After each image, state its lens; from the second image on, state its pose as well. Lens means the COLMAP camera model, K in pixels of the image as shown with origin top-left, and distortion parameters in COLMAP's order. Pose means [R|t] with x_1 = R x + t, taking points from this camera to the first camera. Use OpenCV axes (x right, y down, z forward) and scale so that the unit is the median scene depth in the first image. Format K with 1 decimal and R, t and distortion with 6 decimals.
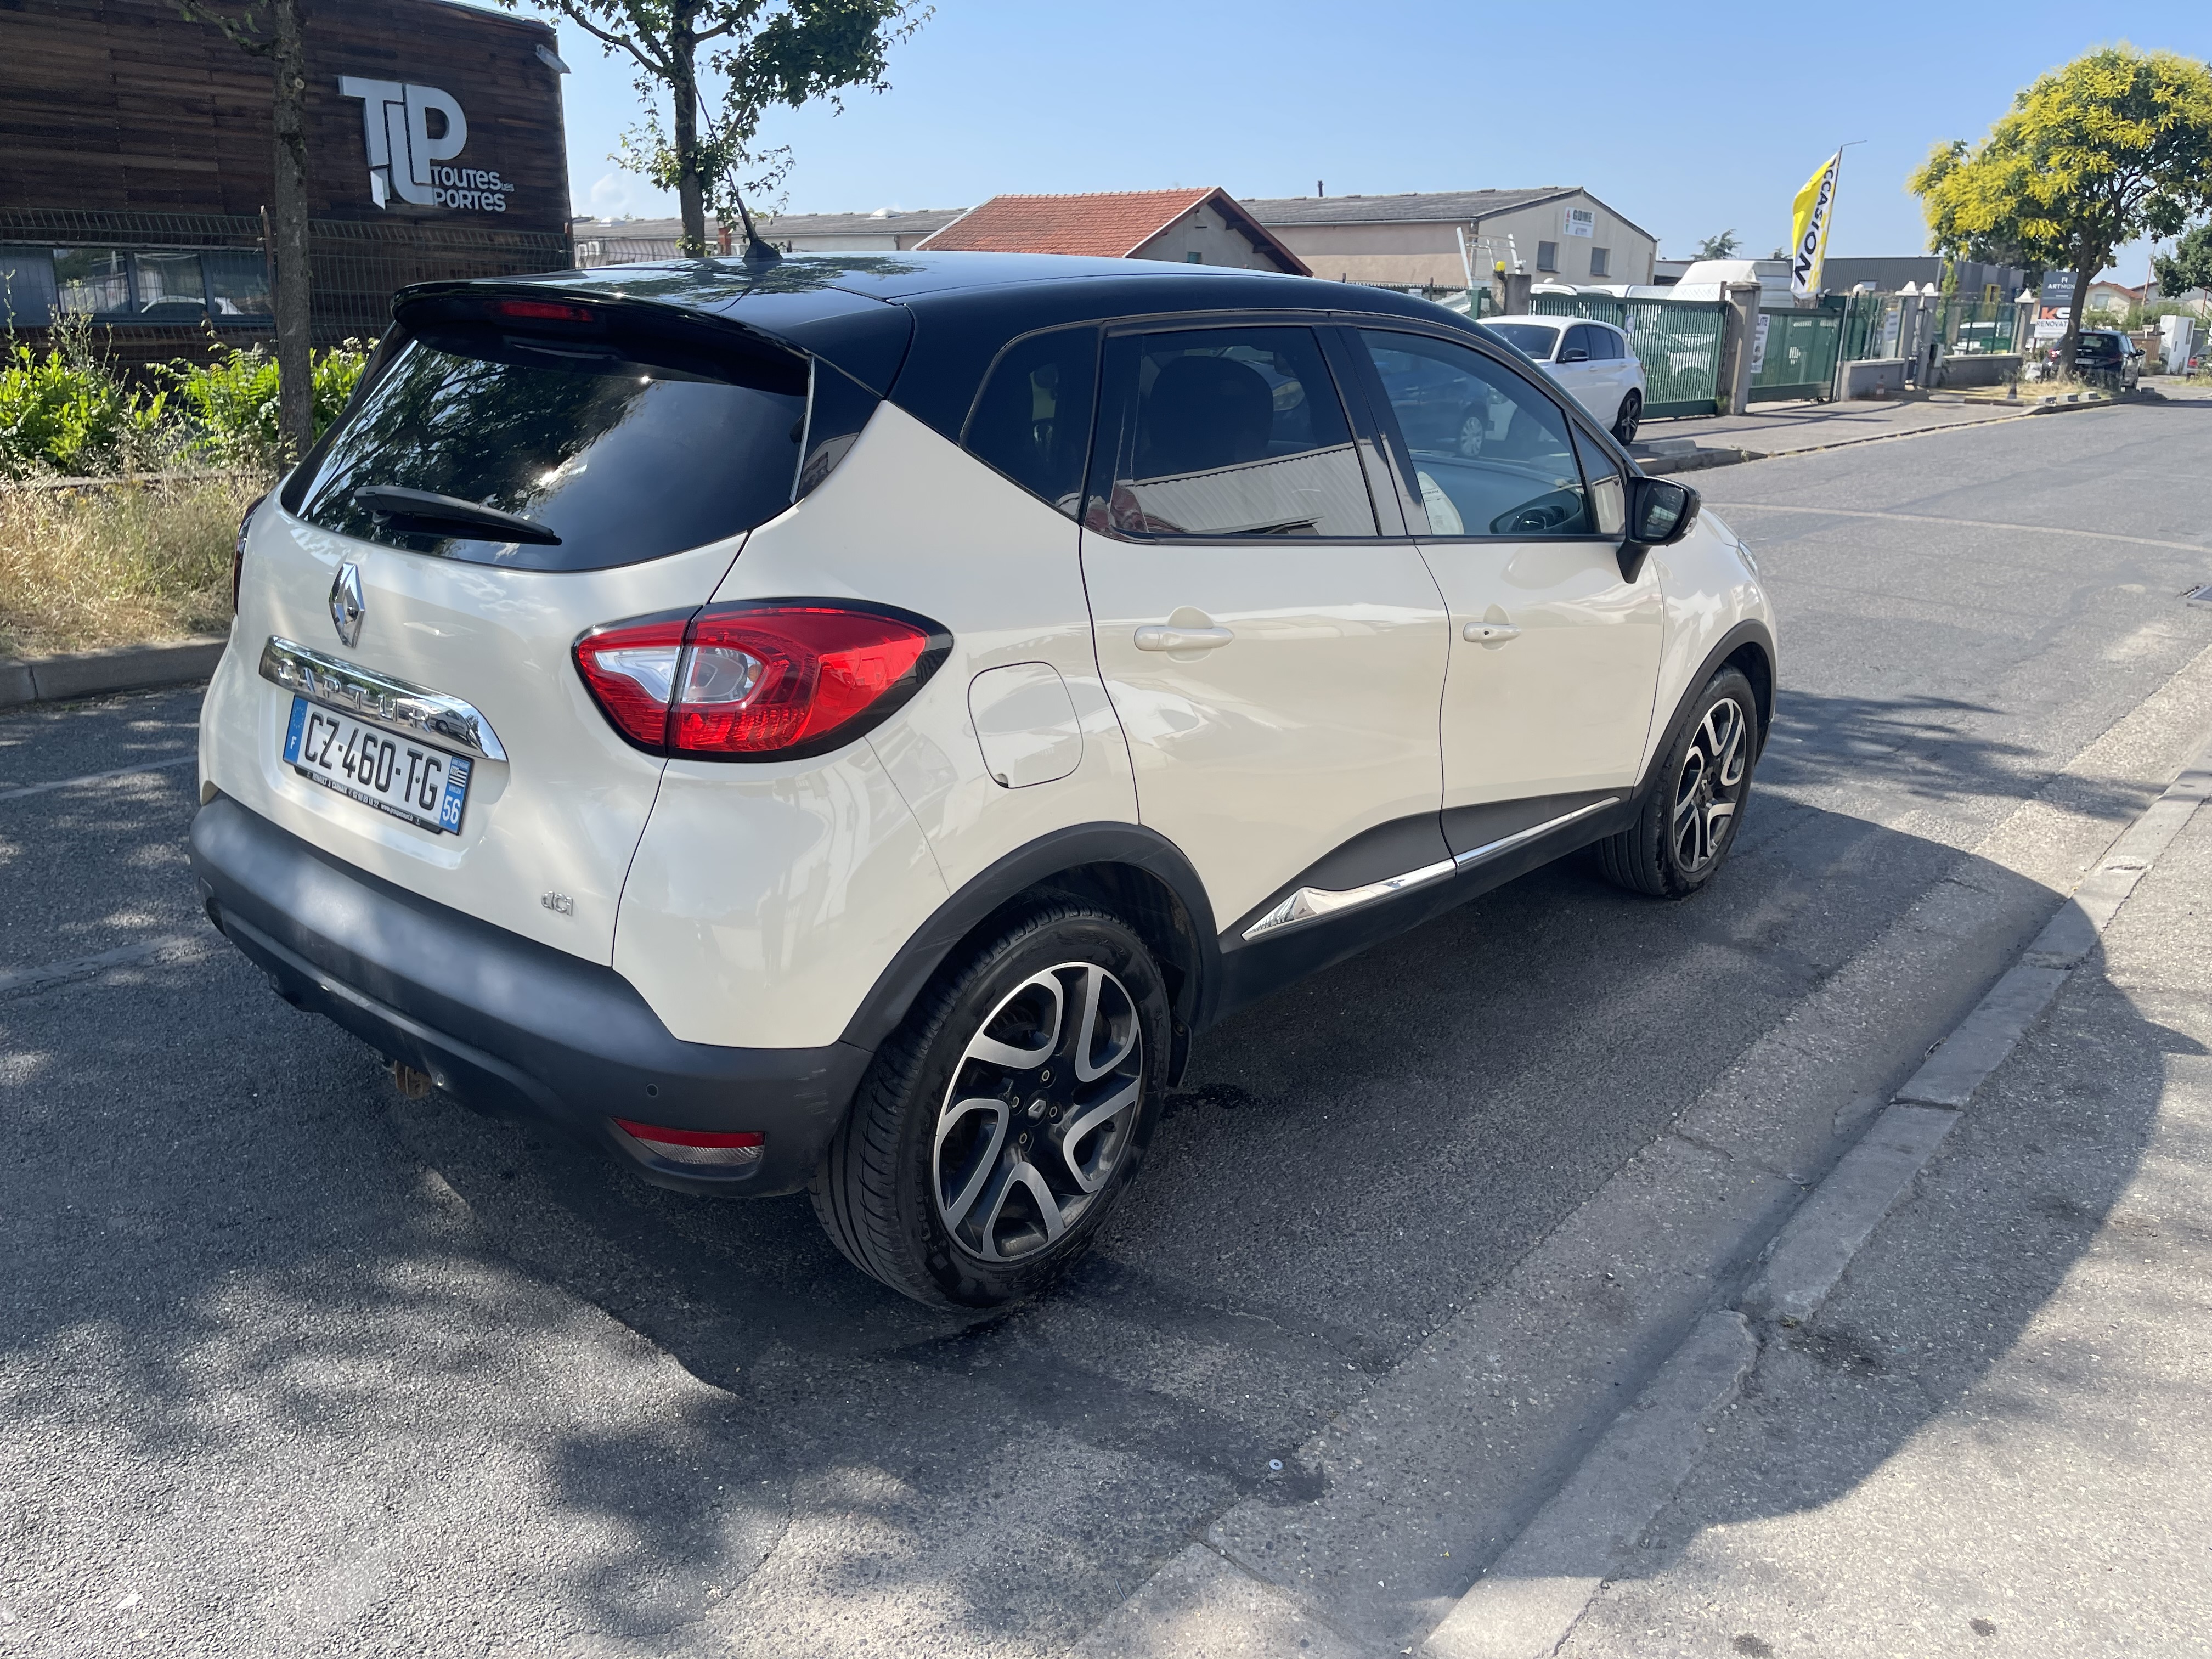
lens RADIAL K [[1591.4, 0, 1106.0], [0, 1591.4, 829.5], [0, 0, 1]] dist [0.025067, -0.051552]
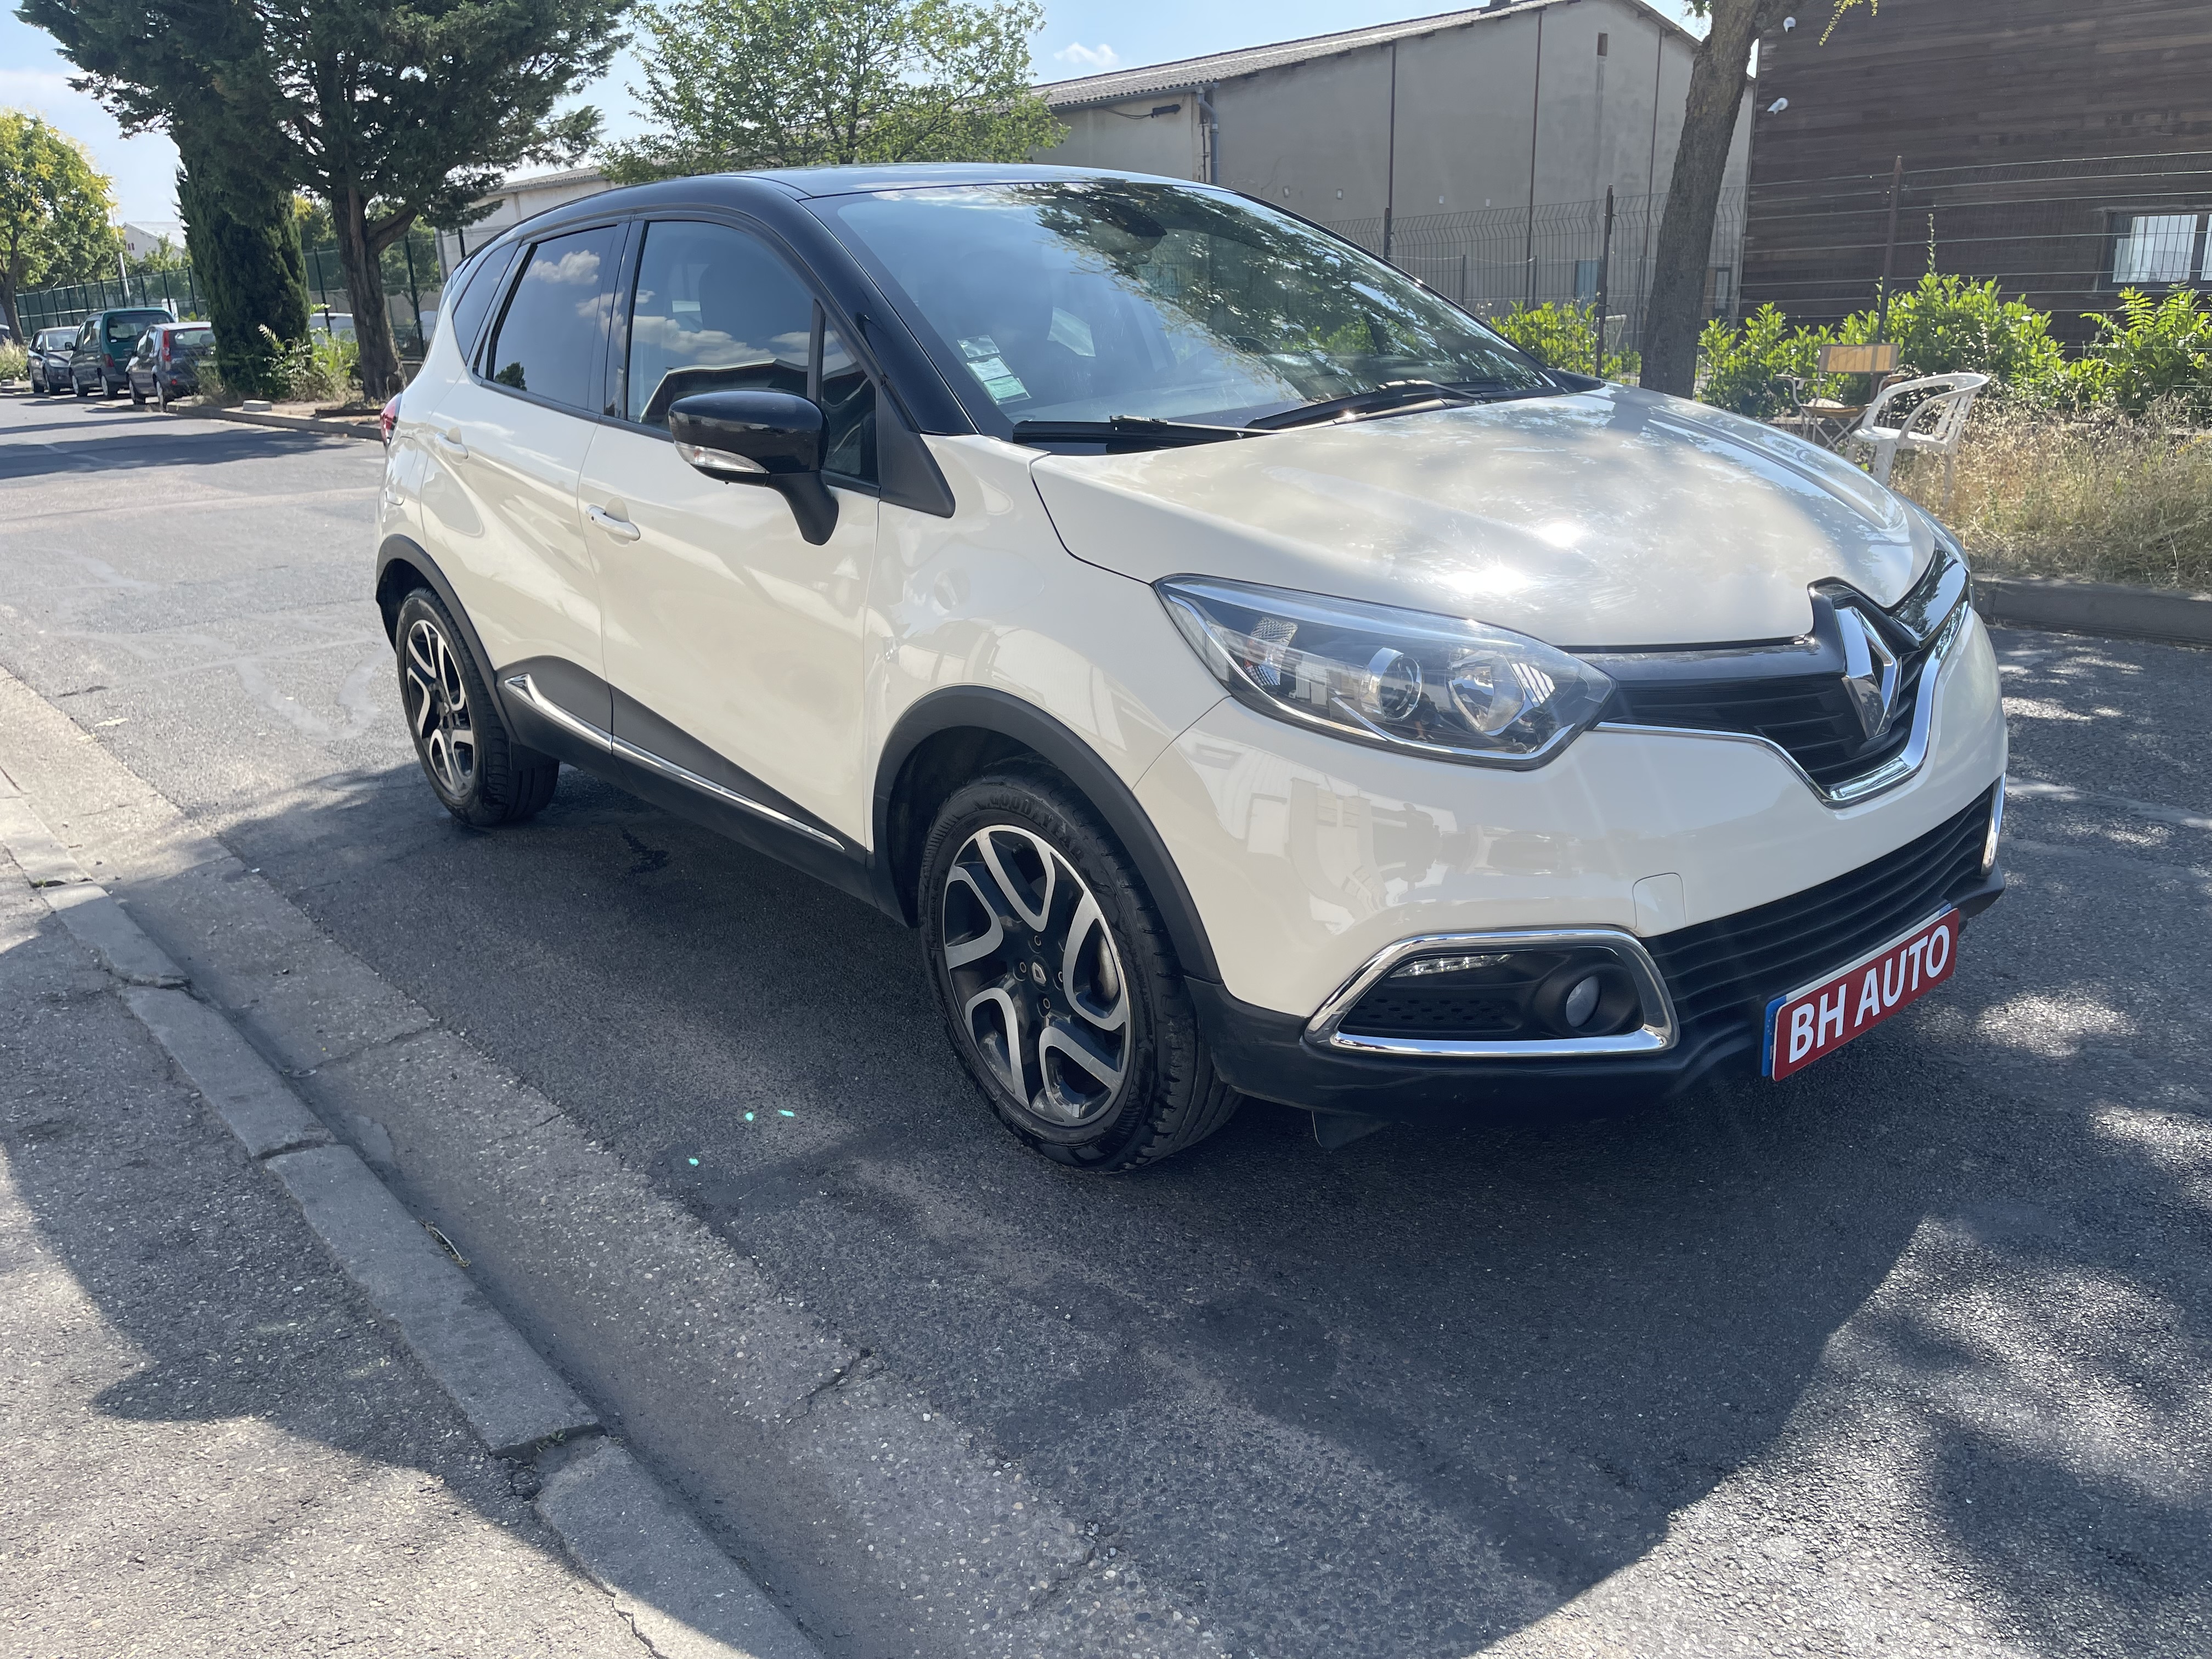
lens RADIAL K [[1591.4, 0, 1106.0], [0, 1591.4, 829.5], [0, 0, 1]] dist [0.025067, -0.051552]
pose [[-0.116392, 0.307872, -0.944282, 1.027165], [-0.271602, 0.904638, 0.328424, -0.307474], [0.955346, 0.294694, -0.021674, 1.179849]]
